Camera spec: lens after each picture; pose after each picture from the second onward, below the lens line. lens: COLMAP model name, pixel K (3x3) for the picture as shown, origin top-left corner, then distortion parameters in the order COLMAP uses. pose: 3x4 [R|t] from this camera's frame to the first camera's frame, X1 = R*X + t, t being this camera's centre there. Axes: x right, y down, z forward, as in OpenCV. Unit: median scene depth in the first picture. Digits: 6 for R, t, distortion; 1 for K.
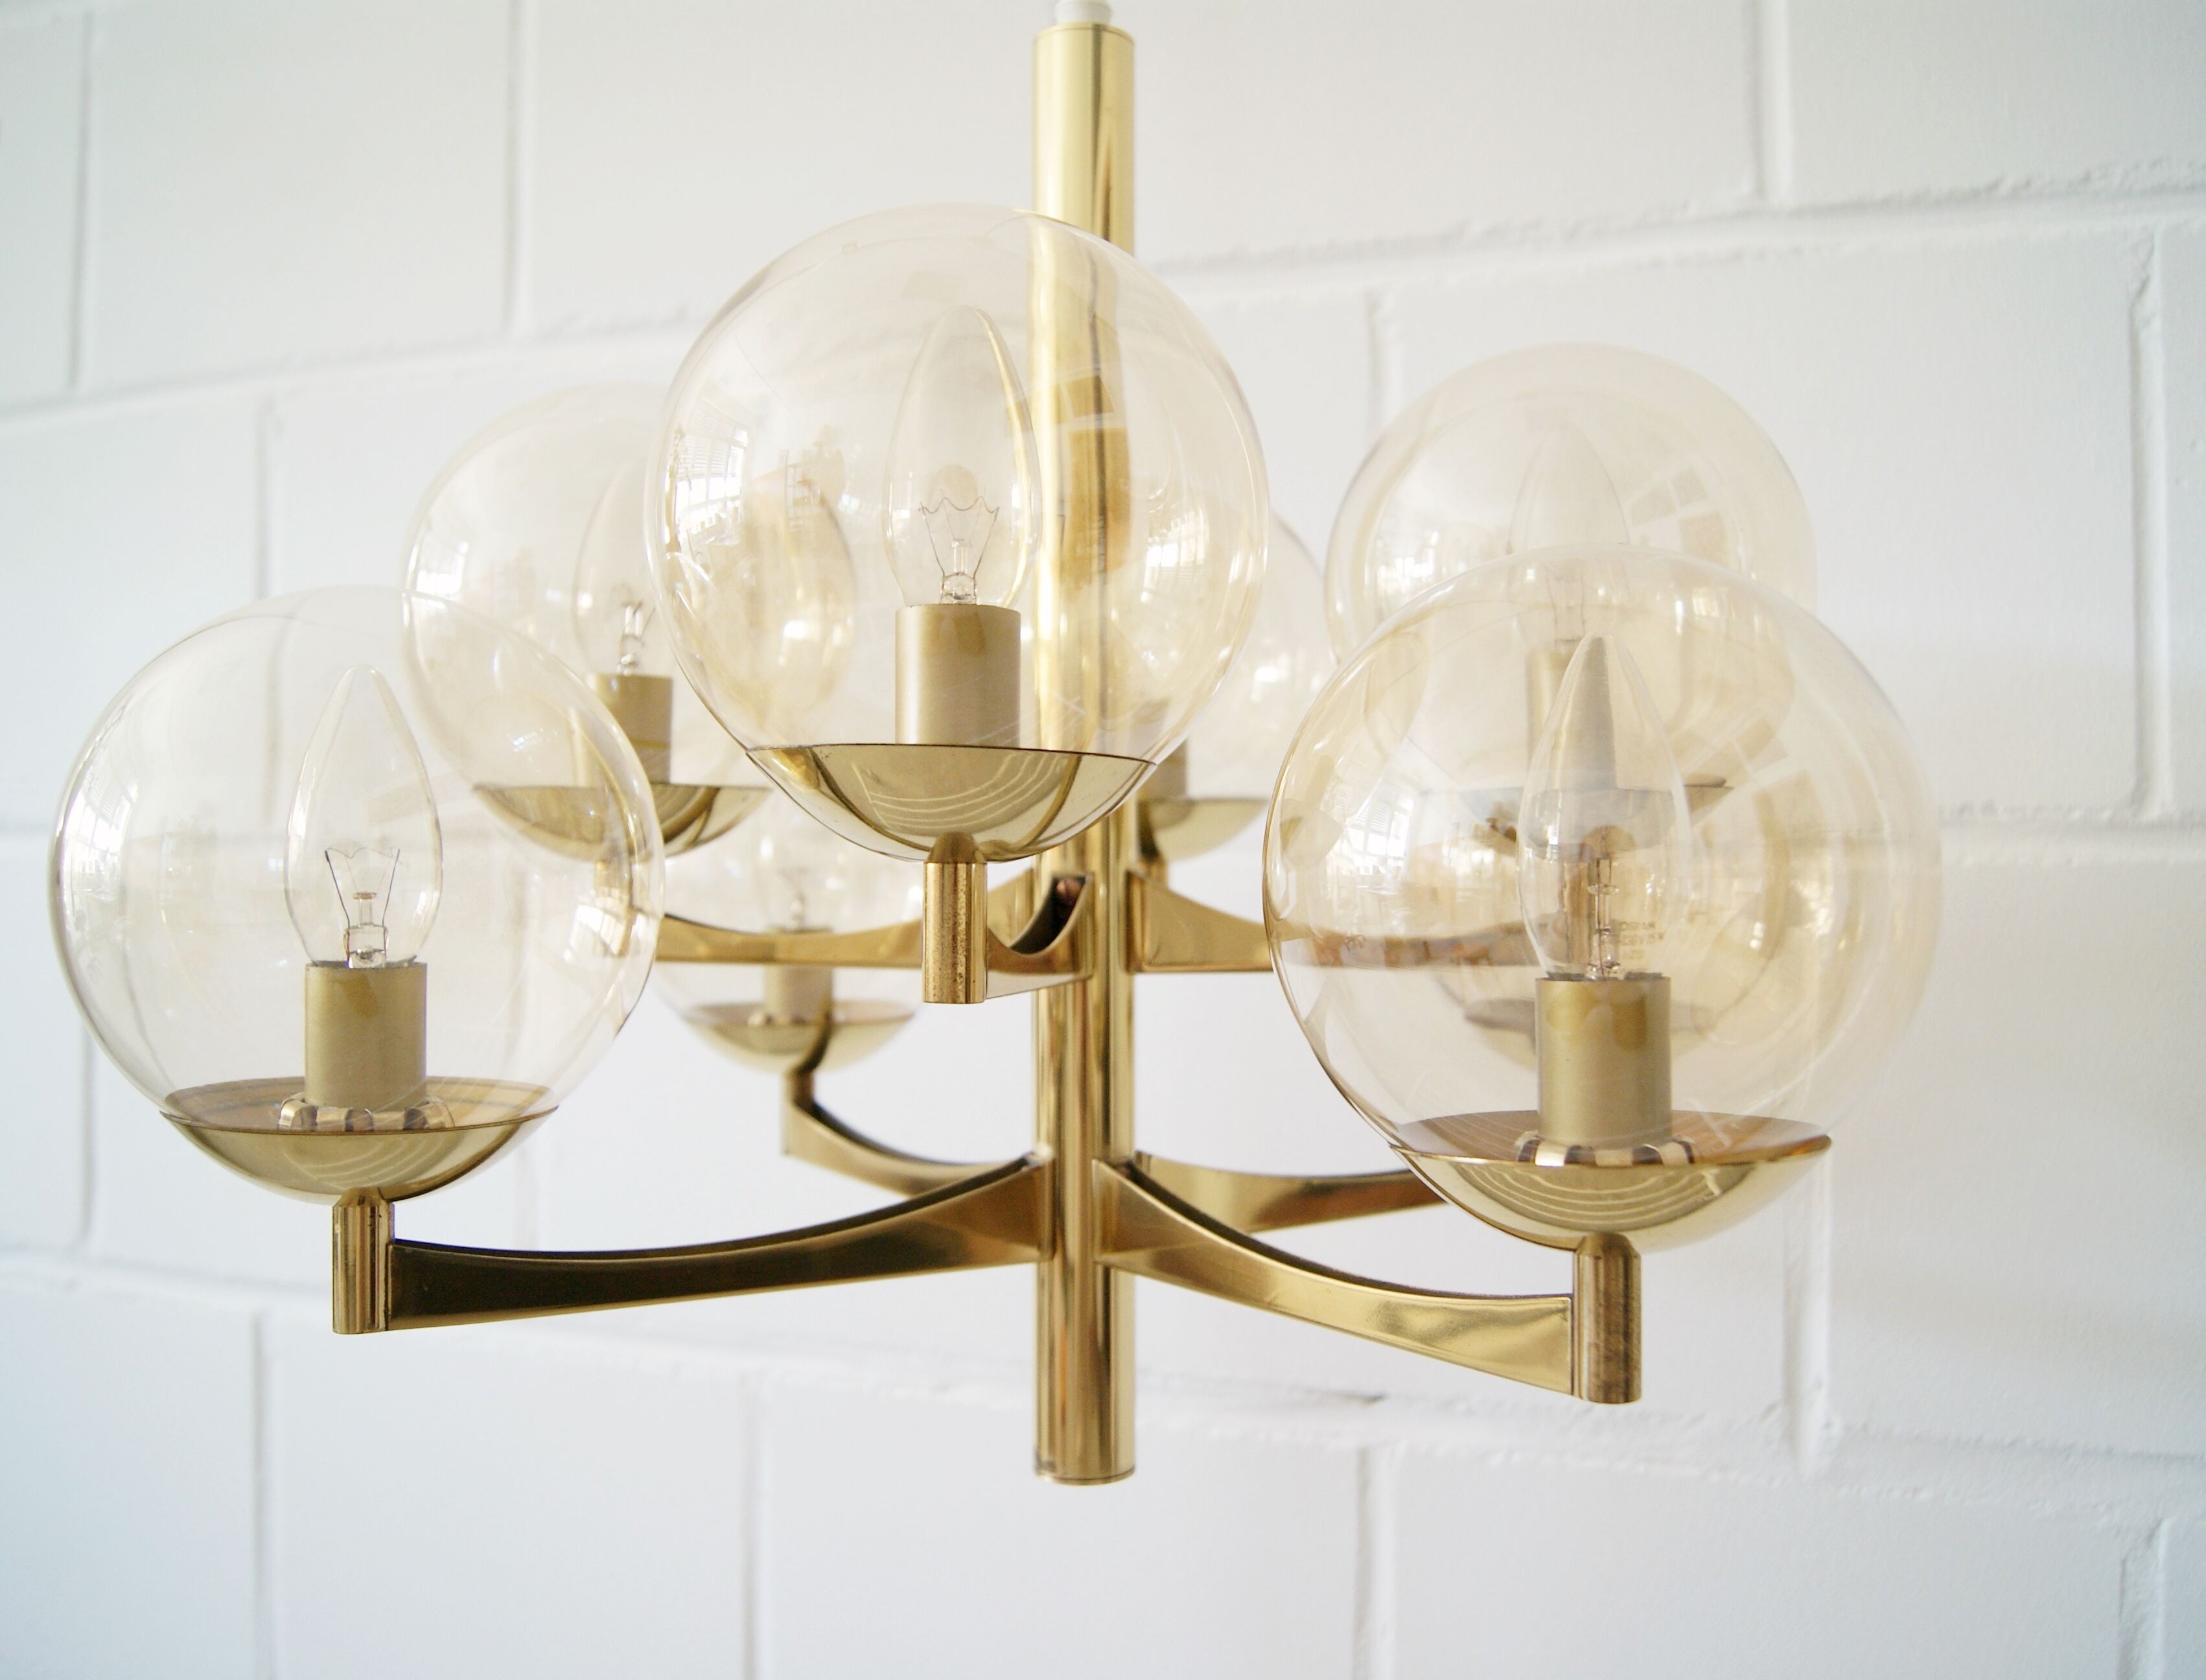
lens RADIAL K [[1991.5, 0, 1112.8], [0, 1991.5, 866.8], [0, 0, 1]] dist [-0.073834, -0.009534]
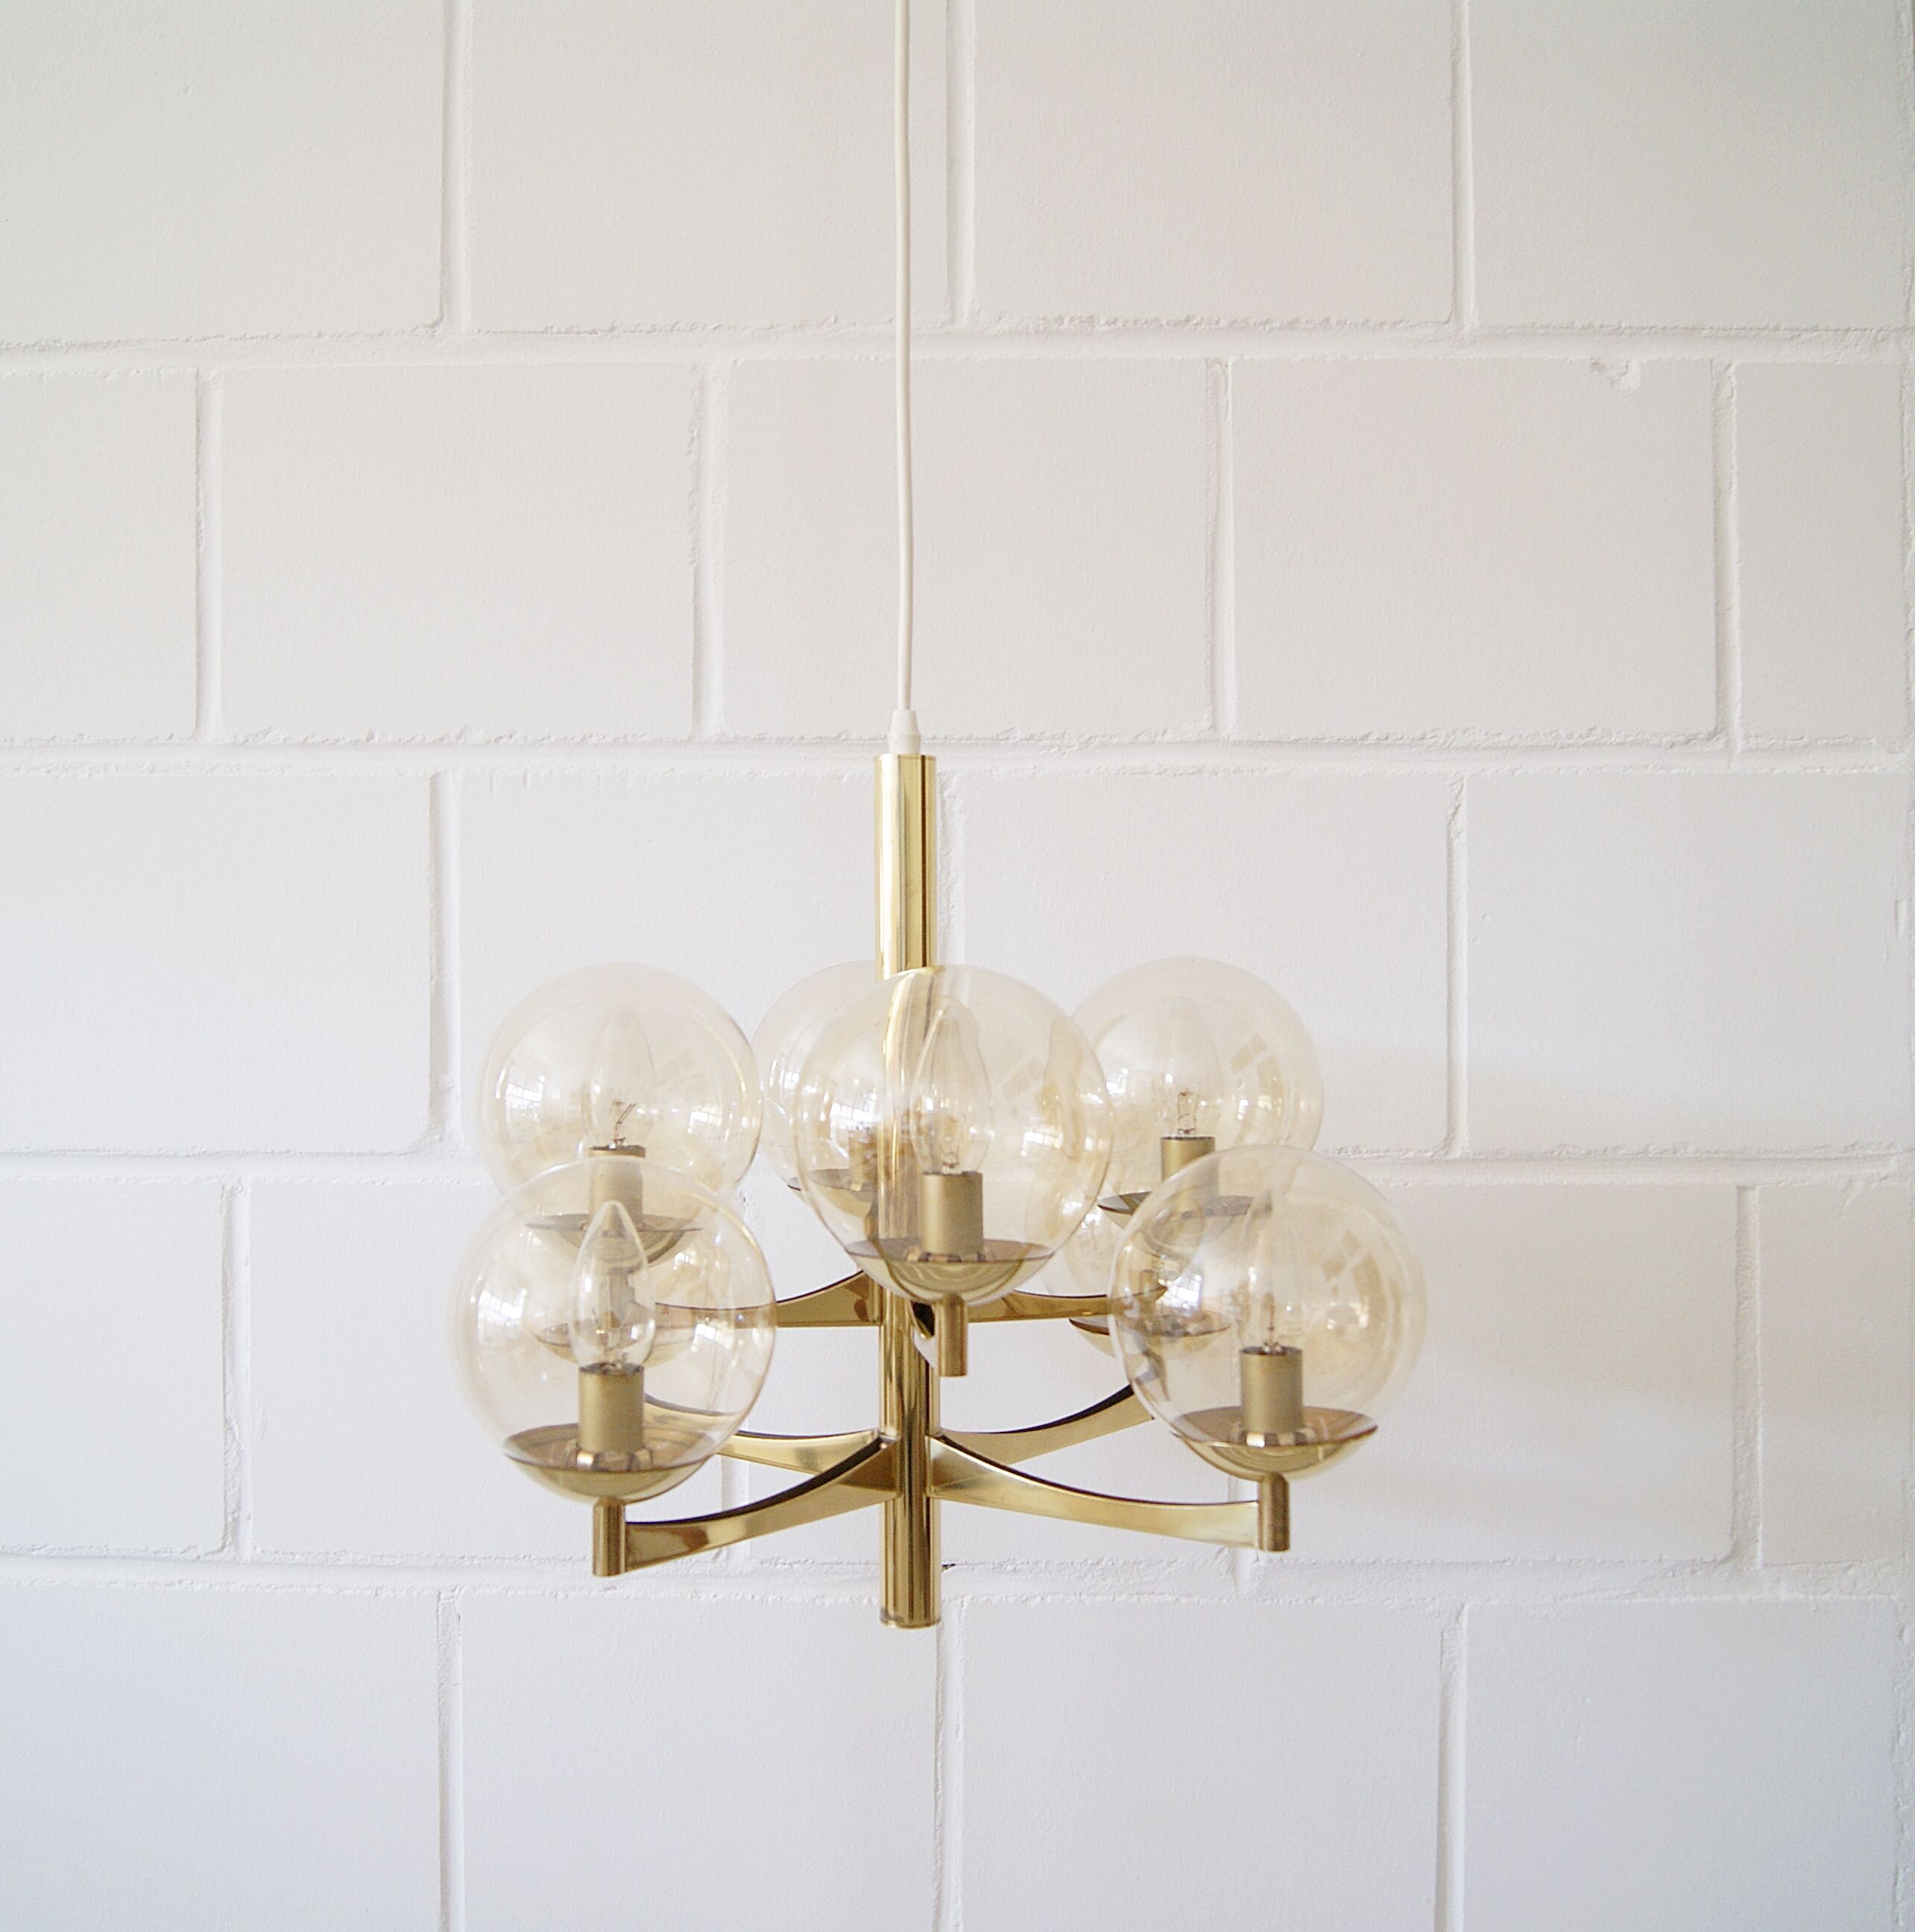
lens RADIAL K [[2373.0, 0, 905.5], [0, 2373.0, 999.7], [0, 0, 1]] dist [-0.089048, -0.005260]
pose [[0.951607, -0.011093, 0.307116, -0.464284], [0.003858, 0.999701, 0.024156, -0.198233], [-0.307292, -0.021802, 0.951365, -0.657723]]
